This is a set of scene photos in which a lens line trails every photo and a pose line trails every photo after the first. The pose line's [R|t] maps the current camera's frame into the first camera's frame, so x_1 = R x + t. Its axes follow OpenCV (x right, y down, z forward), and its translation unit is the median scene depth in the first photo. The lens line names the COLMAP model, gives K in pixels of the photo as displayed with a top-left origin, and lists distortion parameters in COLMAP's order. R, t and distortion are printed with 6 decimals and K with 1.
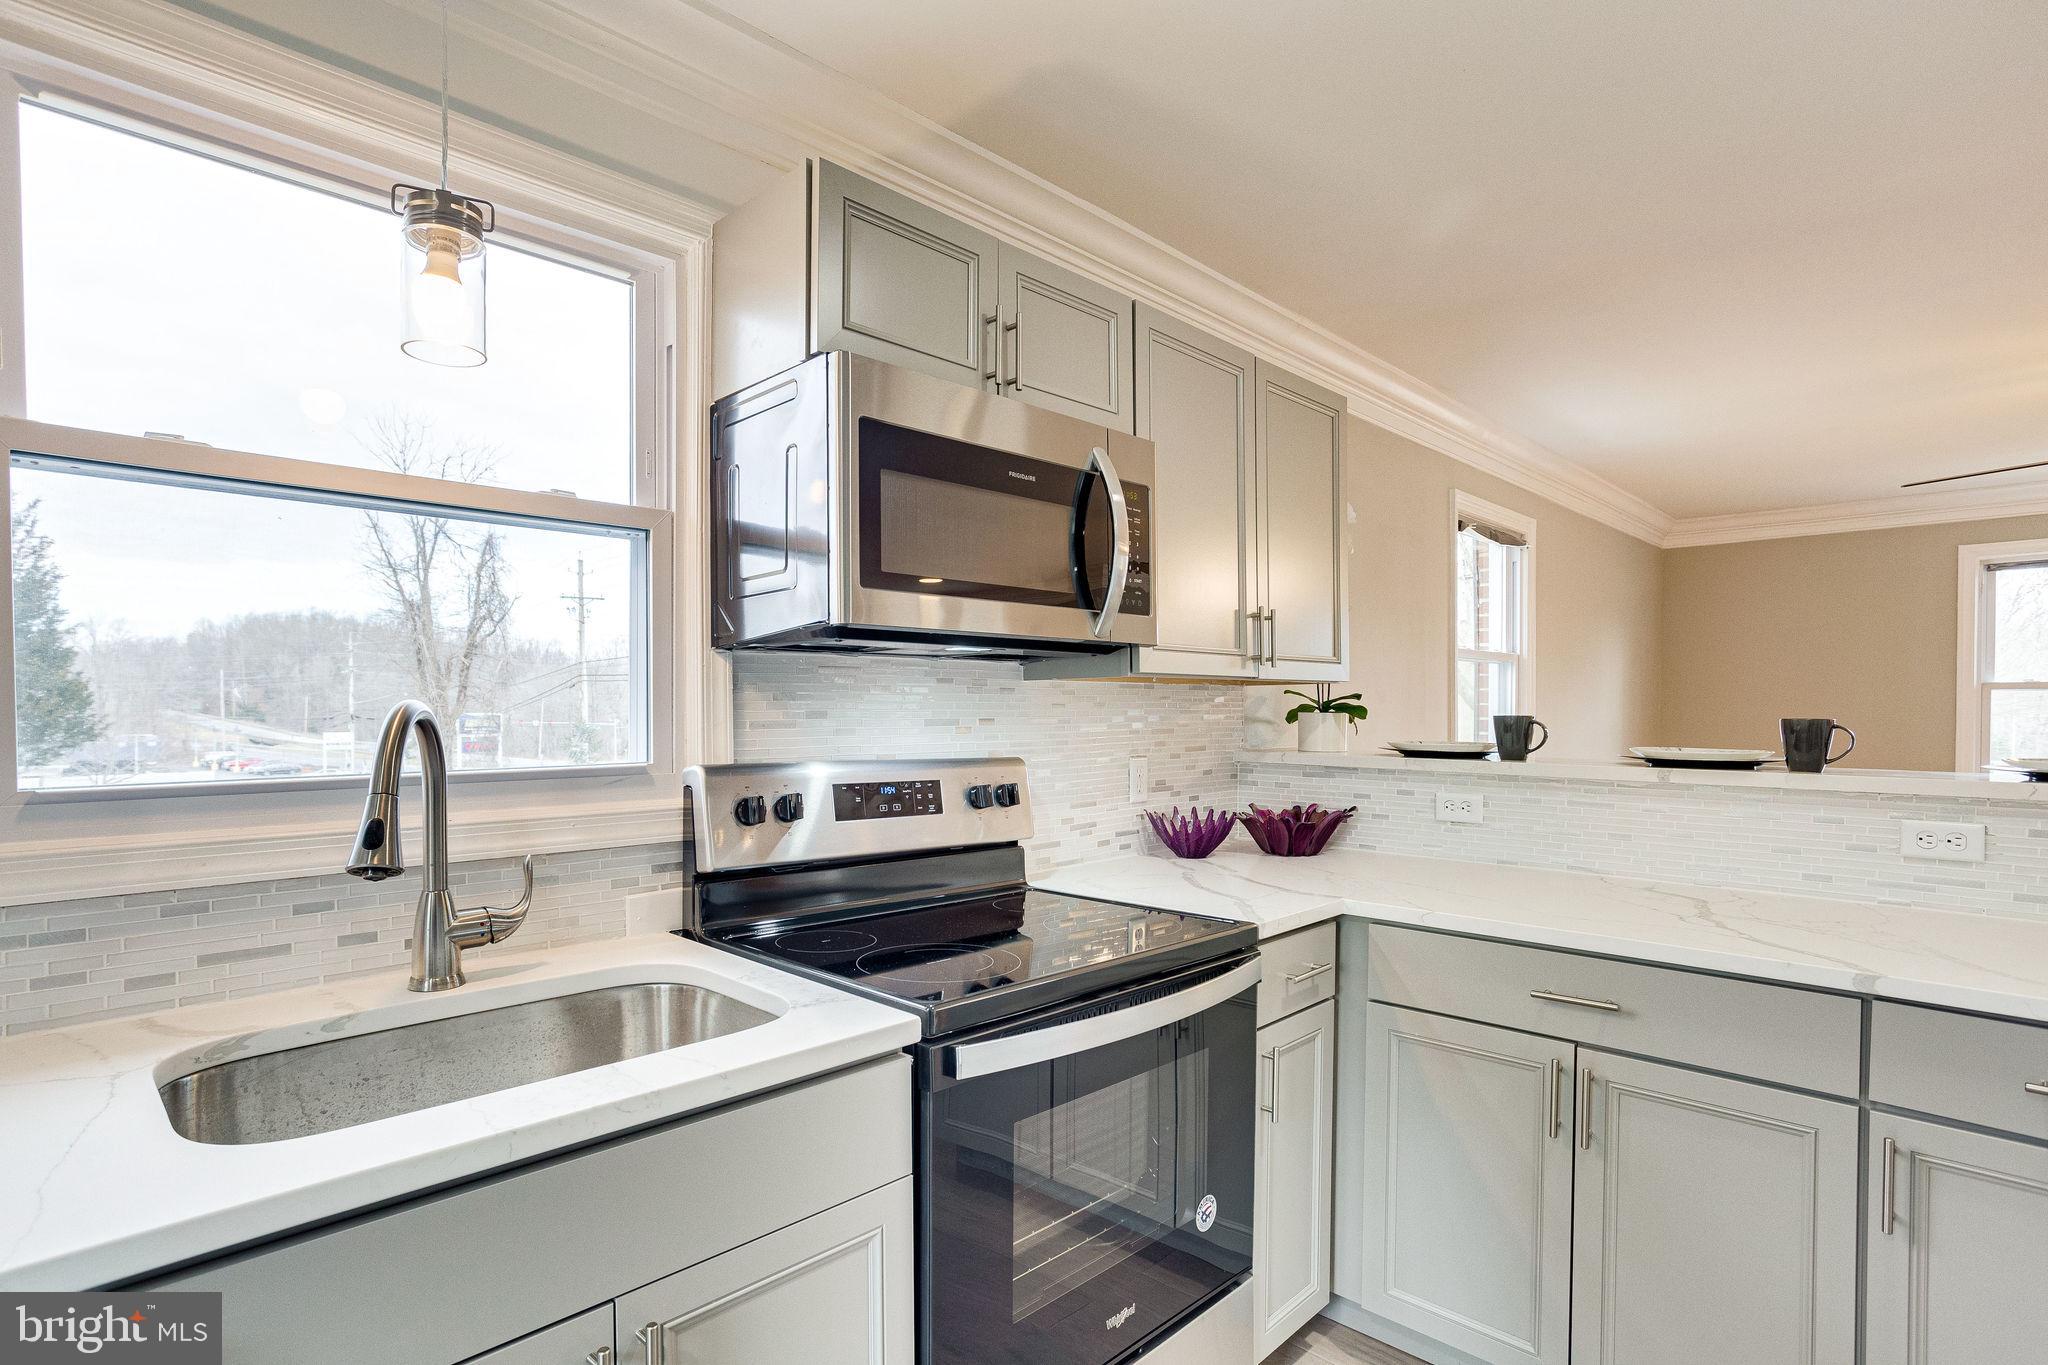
lens RADIAL K [[1008.6, 0, 1008.6], [0, 1008.6, 730.9], [0, 0, 1]] dist [-0.027696, 0.010785]
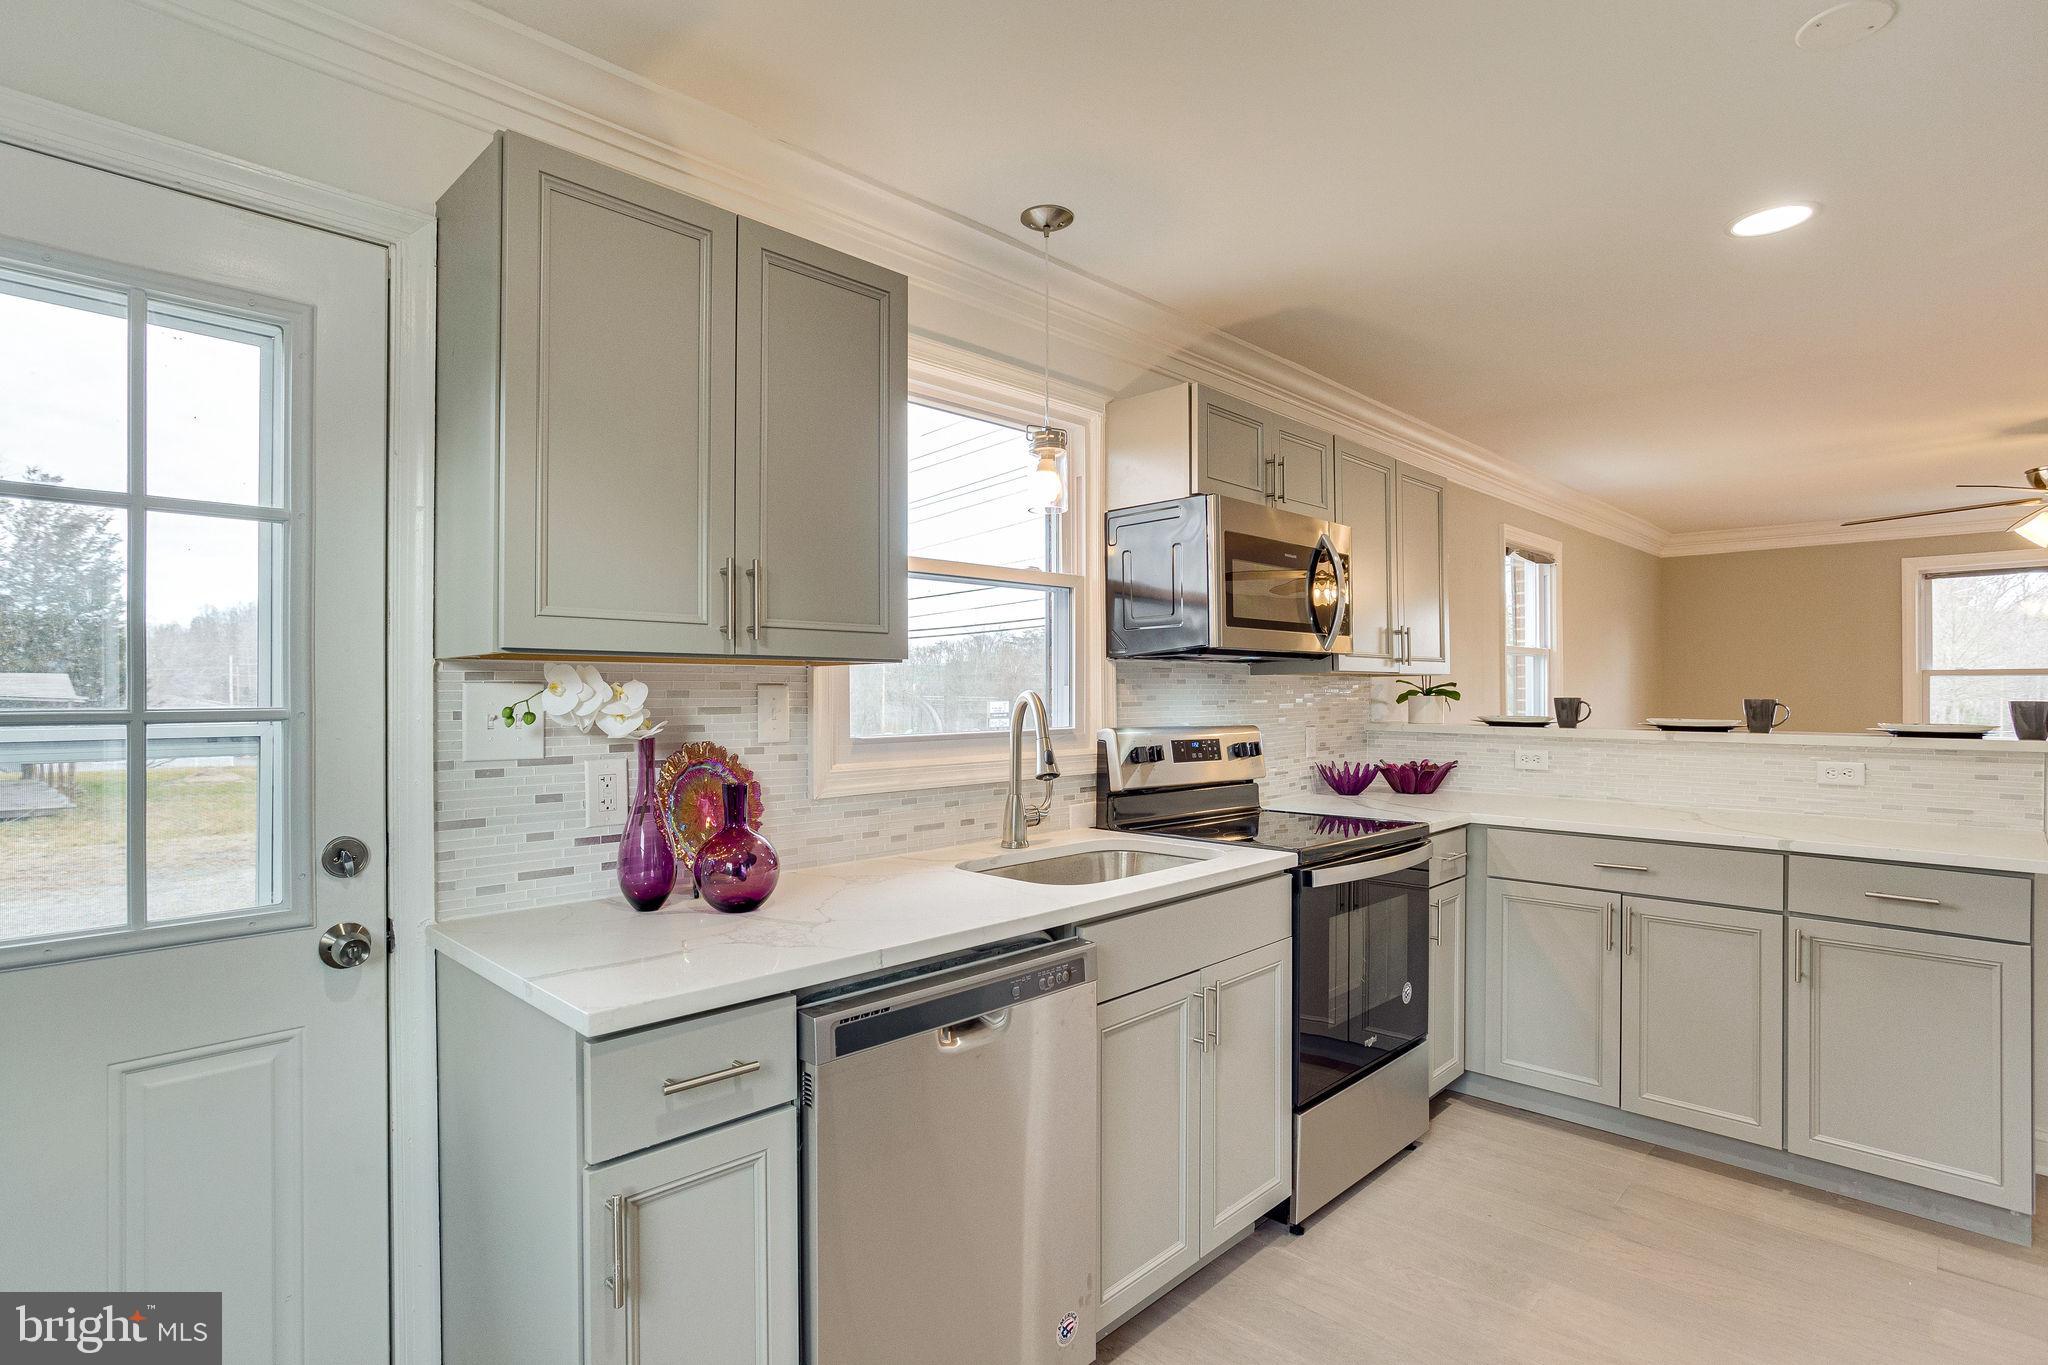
lens RADIAL K [[1008.6, 0, 1019.7], [0, 1008.6, 697.5], [0, 0, 1]] dist [-0.027696, 0.010785]
pose [[0.999937, -0.002435, 0.010984, -0.424297], [0.002626, 0.999845, -0.017408, 0.010531], [-0.010940, 0.017436, 0.999788, -0.619440]]
